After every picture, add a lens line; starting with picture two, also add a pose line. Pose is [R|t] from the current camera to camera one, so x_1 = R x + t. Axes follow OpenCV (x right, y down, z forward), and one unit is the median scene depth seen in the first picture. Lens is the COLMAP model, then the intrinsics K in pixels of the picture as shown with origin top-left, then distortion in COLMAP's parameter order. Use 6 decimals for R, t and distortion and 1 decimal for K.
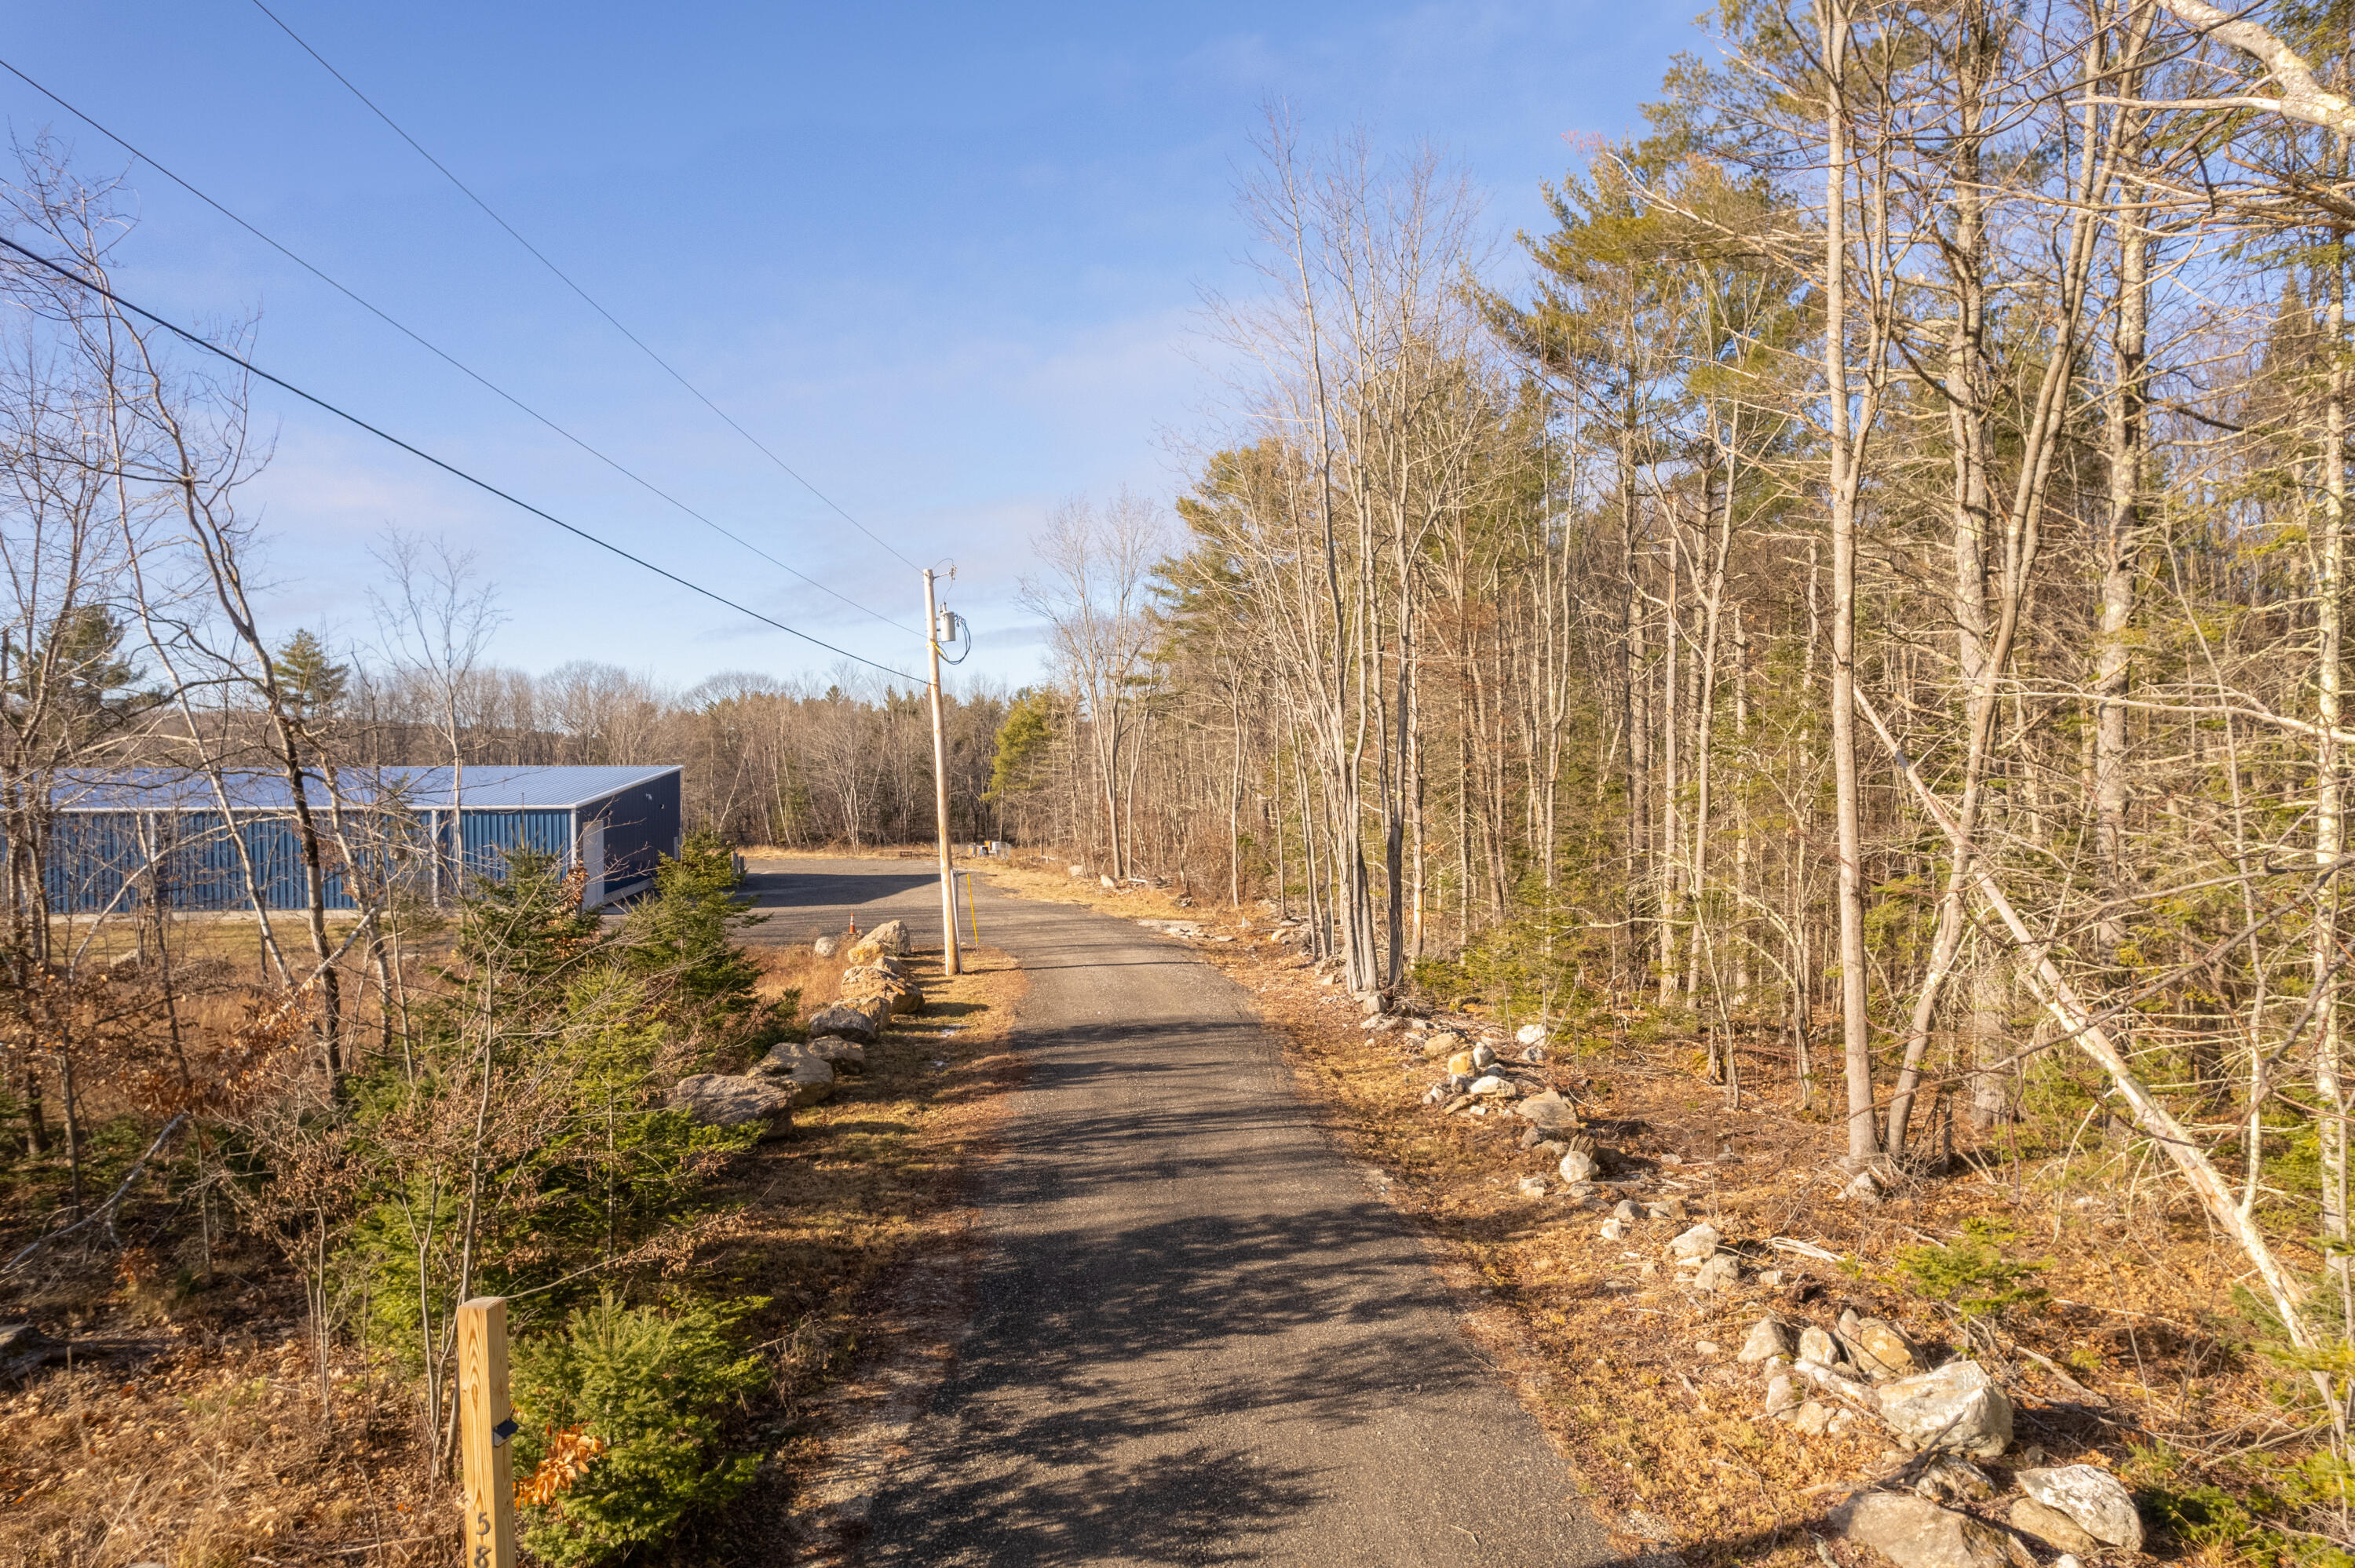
lens RADIAL K [[1510.4, 0, 1178.1], [0, 1510.4, 798.6], [0, 0, 1]] dist [-0.078597, 0.065115]
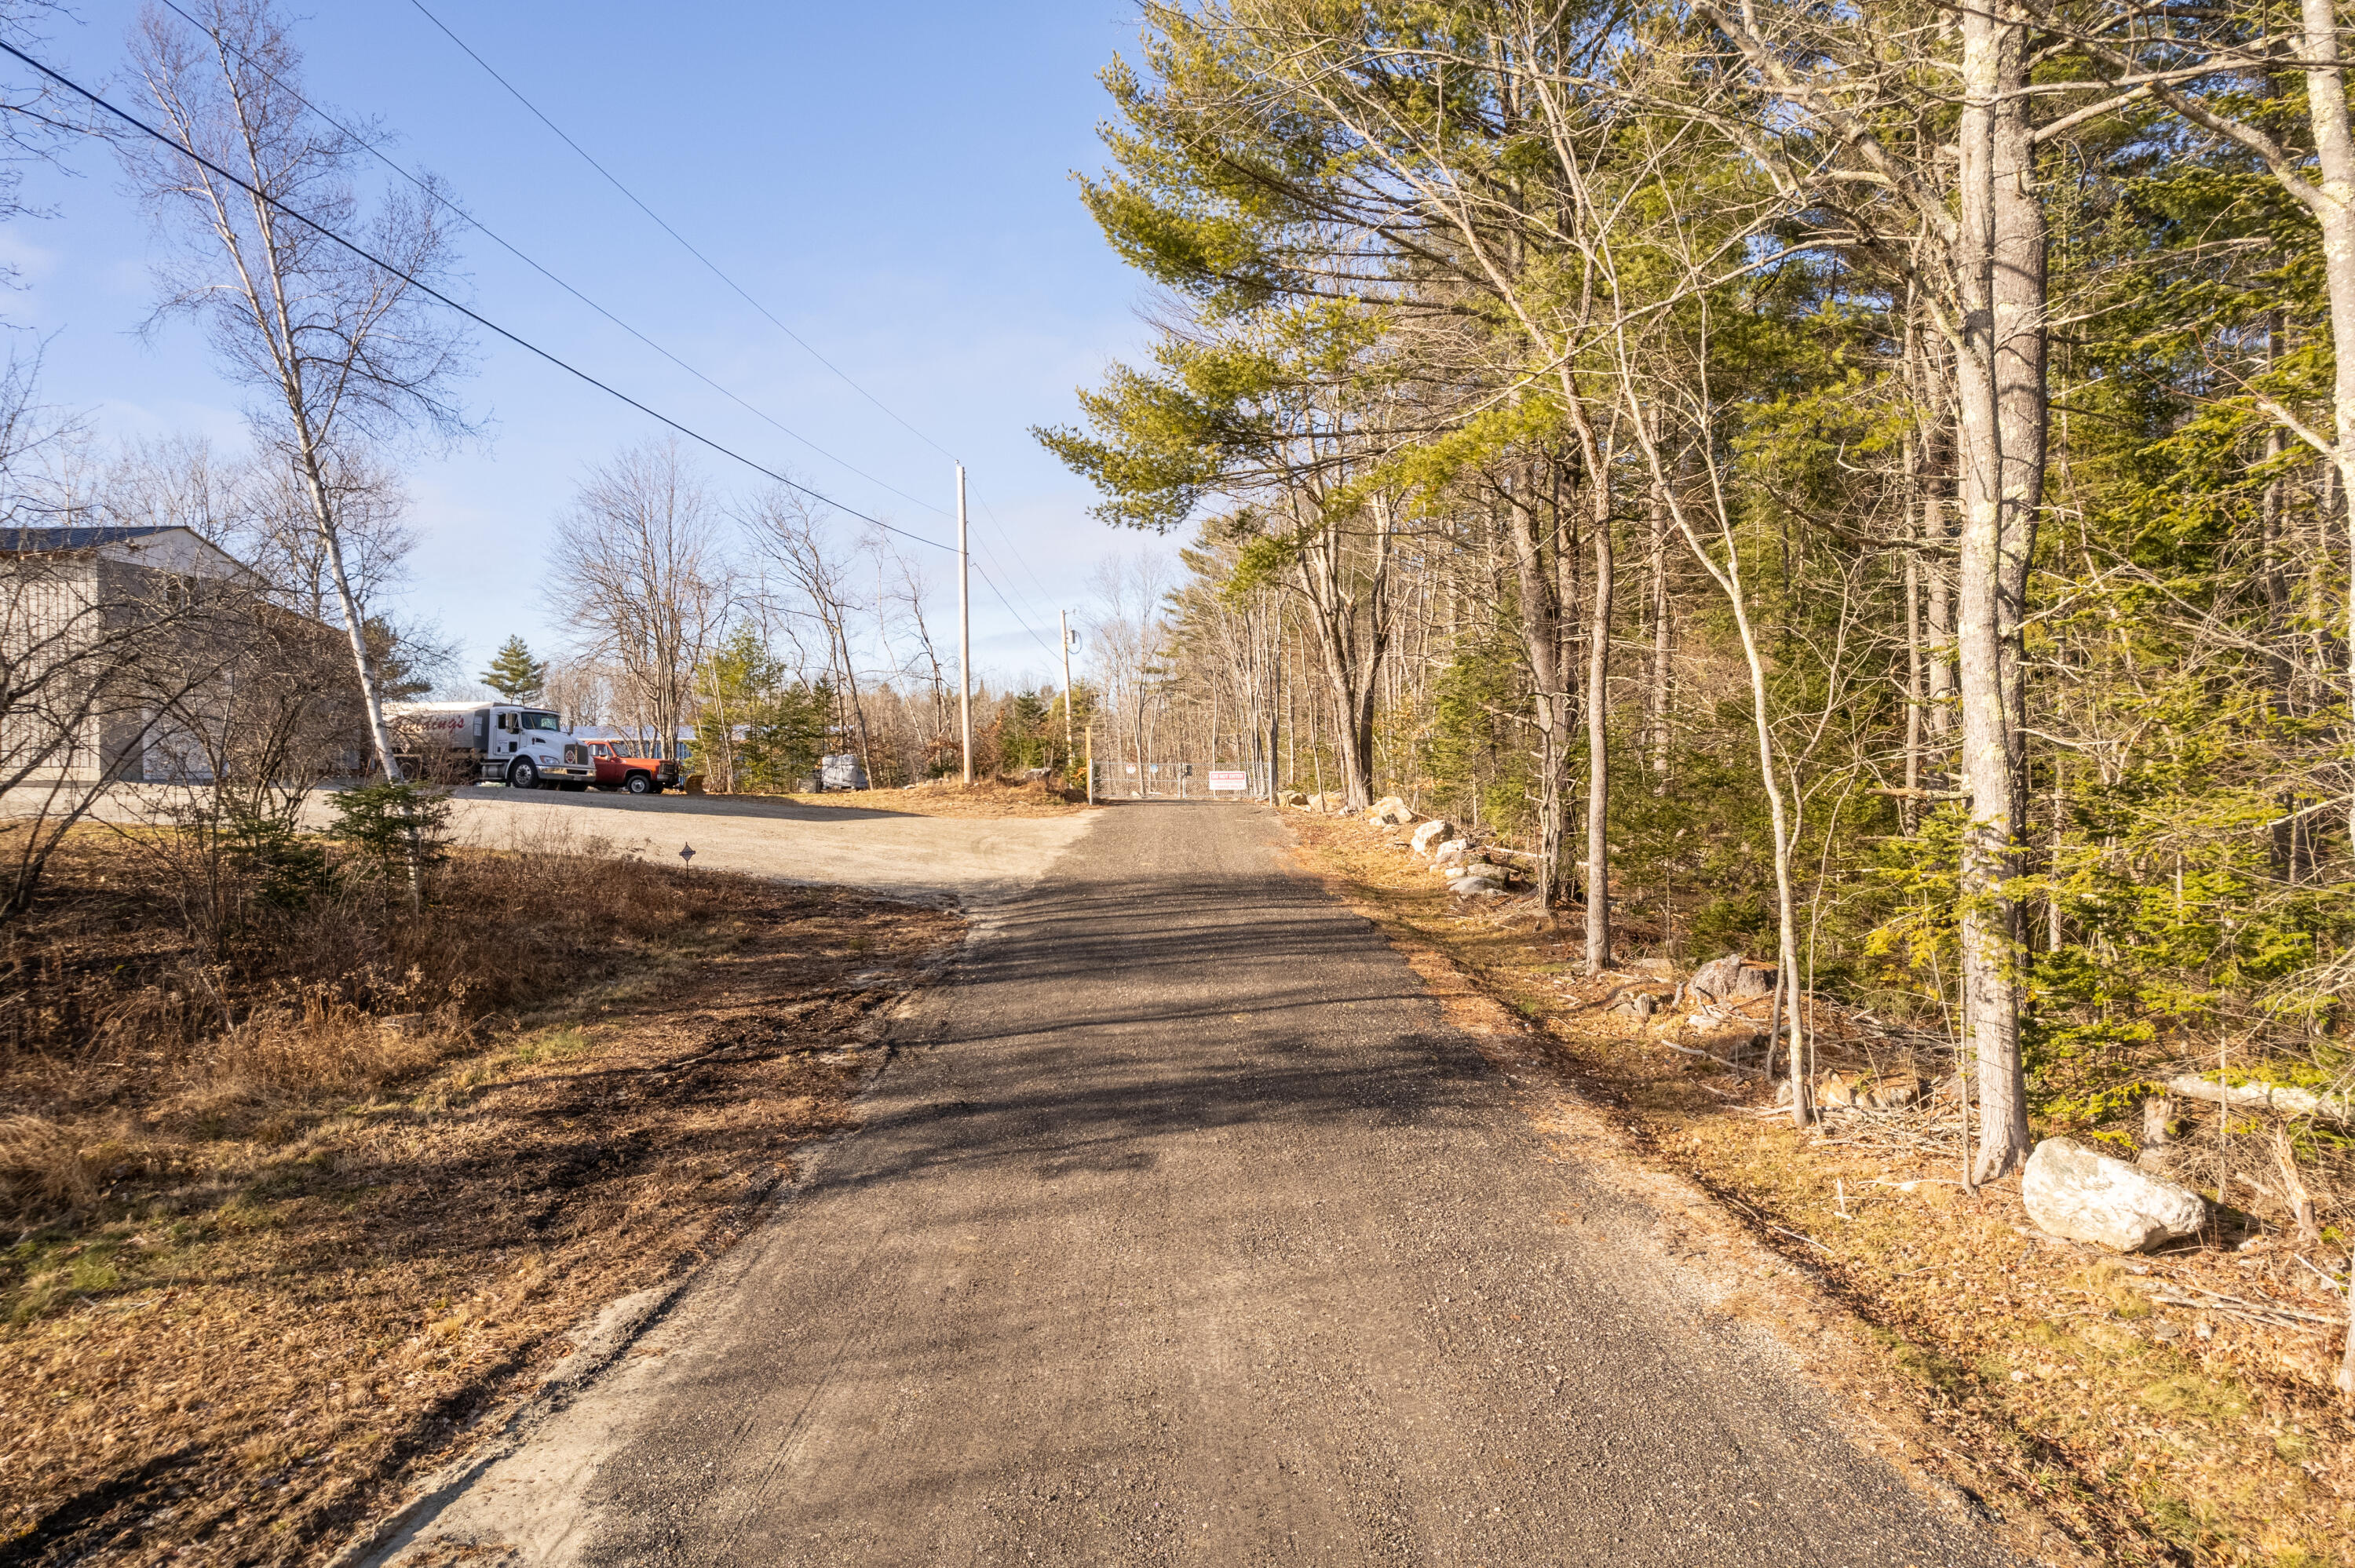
lens RADIAL K [[1510.4, 0, 1178.1], [0, 1510.4, 798.6], [0, 0, 1]] dist [-0.078597, 0.065115]
pose [[0.999993, -0.000421, -0.003592, 0.005238], [0.000407, 0.999993, -0.003825, 0.106219], [0.003594, 0.003823, 0.999986, -0.962037]]
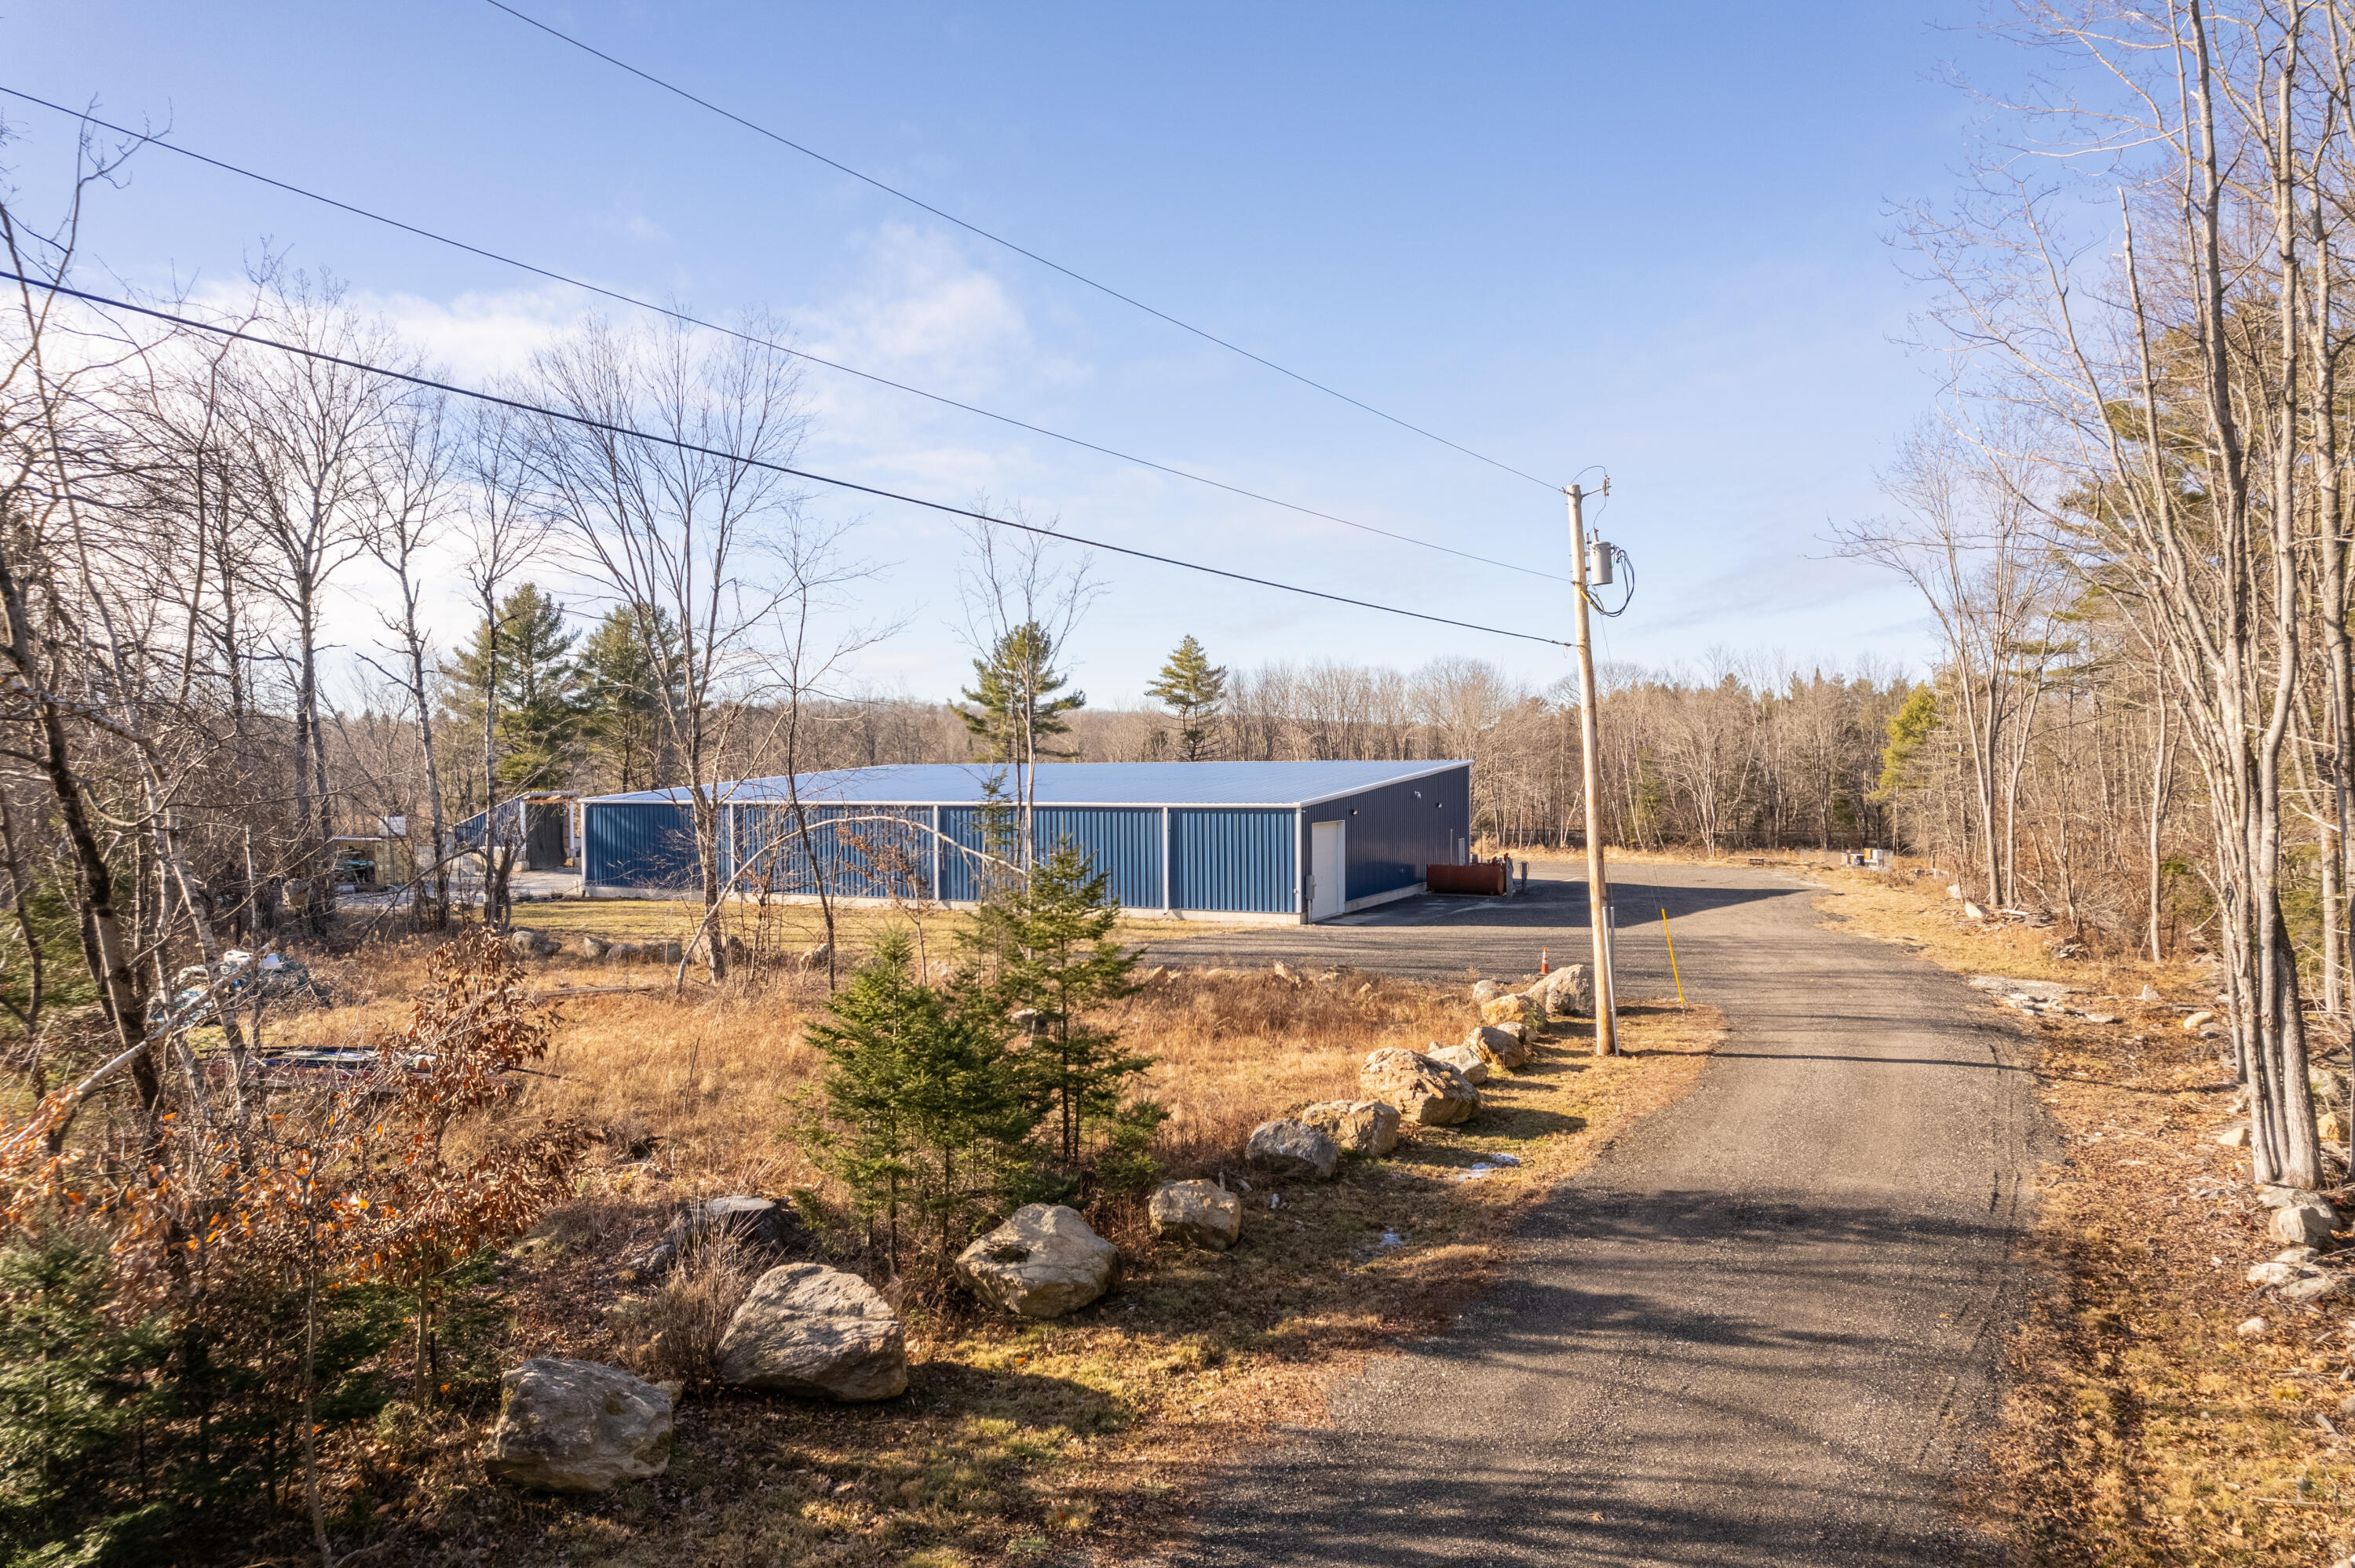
lens RADIAL K [[1501.0, 0, 1177.5], [0, 1501.0, 784.0], [0, 0, 1]] dist [-0.075524, 0.058202]
pose [[0.824059, 0.005189, -0.566480, 0.071484], [-0.008584, 0.999958, -0.003327, -0.005480], [0.566439, 0.007604, 0.824069, 0.273278]]
